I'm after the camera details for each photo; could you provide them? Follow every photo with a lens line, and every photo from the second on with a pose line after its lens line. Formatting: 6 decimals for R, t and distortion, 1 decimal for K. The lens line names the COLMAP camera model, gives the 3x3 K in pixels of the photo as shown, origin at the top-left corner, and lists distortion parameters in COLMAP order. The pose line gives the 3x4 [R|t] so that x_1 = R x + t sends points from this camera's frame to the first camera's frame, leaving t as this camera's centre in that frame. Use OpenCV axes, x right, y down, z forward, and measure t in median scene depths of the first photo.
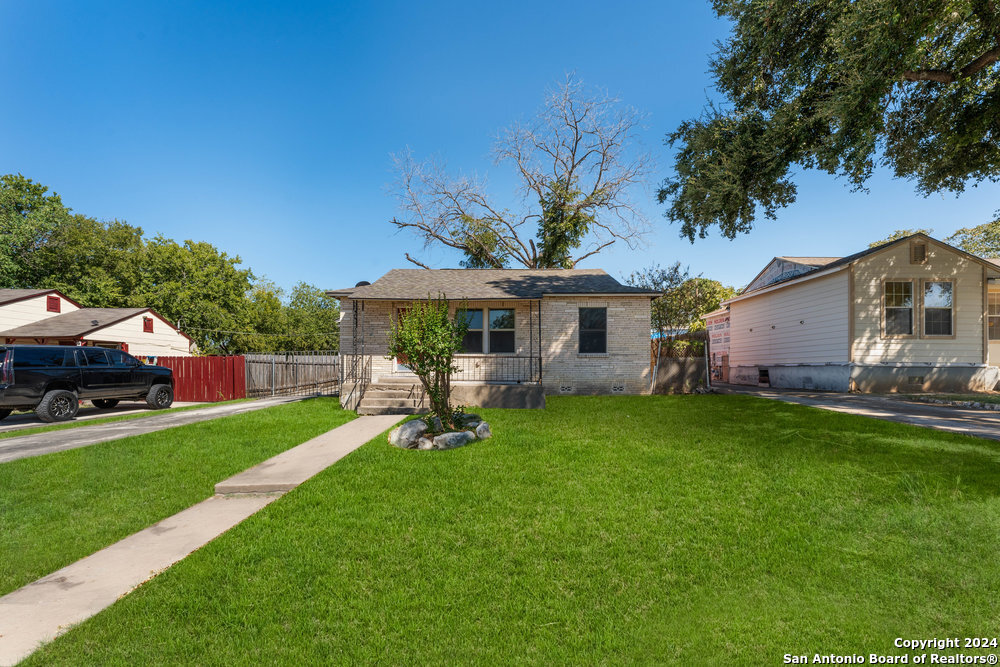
lens RADIAL K [[436.5, 0, 501.2], [0, 436.5, 373.1], [0, 0, 1]] dist [-0.001303, 0.000141]
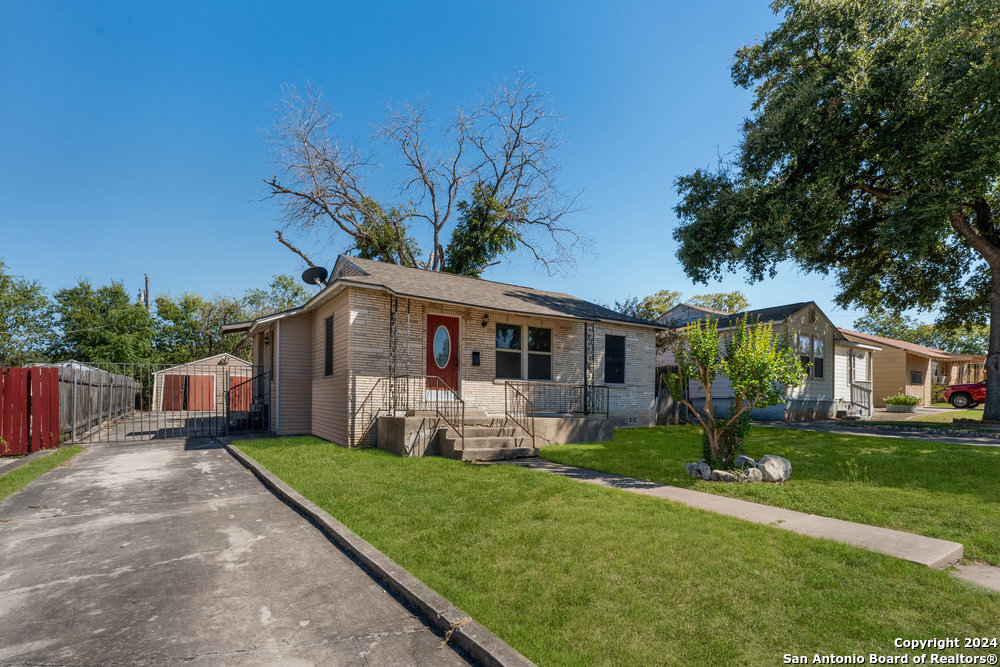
lens RADIAL K [[485.4, 0, 500.5], [0, 485.4, 399.9], [0, 0, 1]] dist [0.001320, 0.000068]
pose [[0.832506, 0.009823, 0.553929, -0.581876], [-0.006199, 0.999945, -0.008415, 0.000797], [-0.553981, 0.003572, 0.832521, 0.255562]]
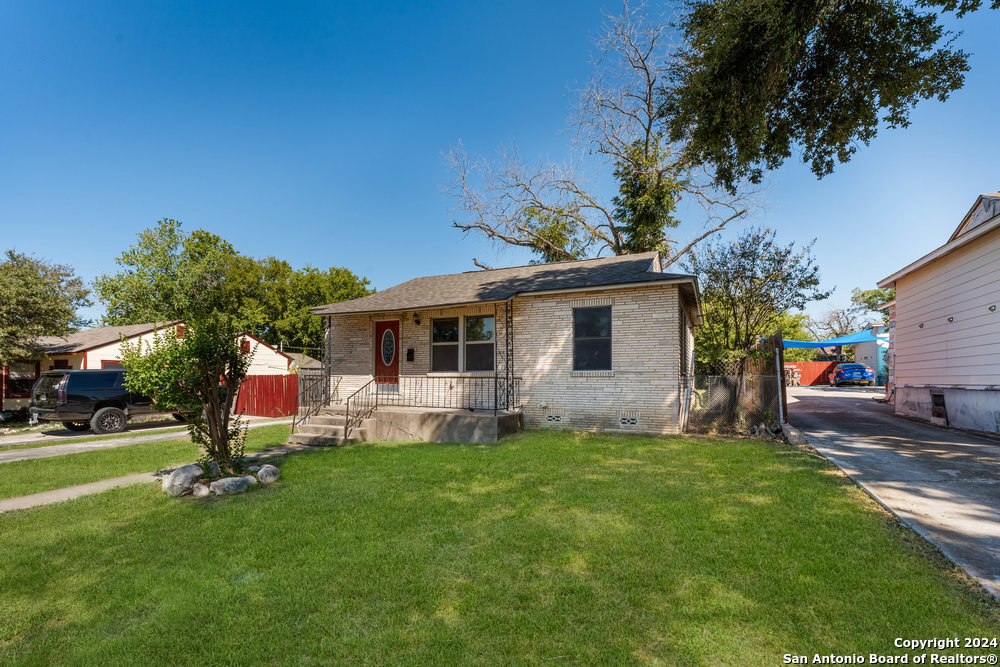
lens RADIAL K [[465.6, 0, 502.4], [0, 465.6, 374.7], [0, 0, 1]] dist [0.008956, 0.000182]
pose [[0.912334, -0.005970, -0.409403, 0.386074], [-0.002126, 0.999811, -0.019318, -0.023354], [0.409441, 0.018495, 0.912149, 0.241639]]
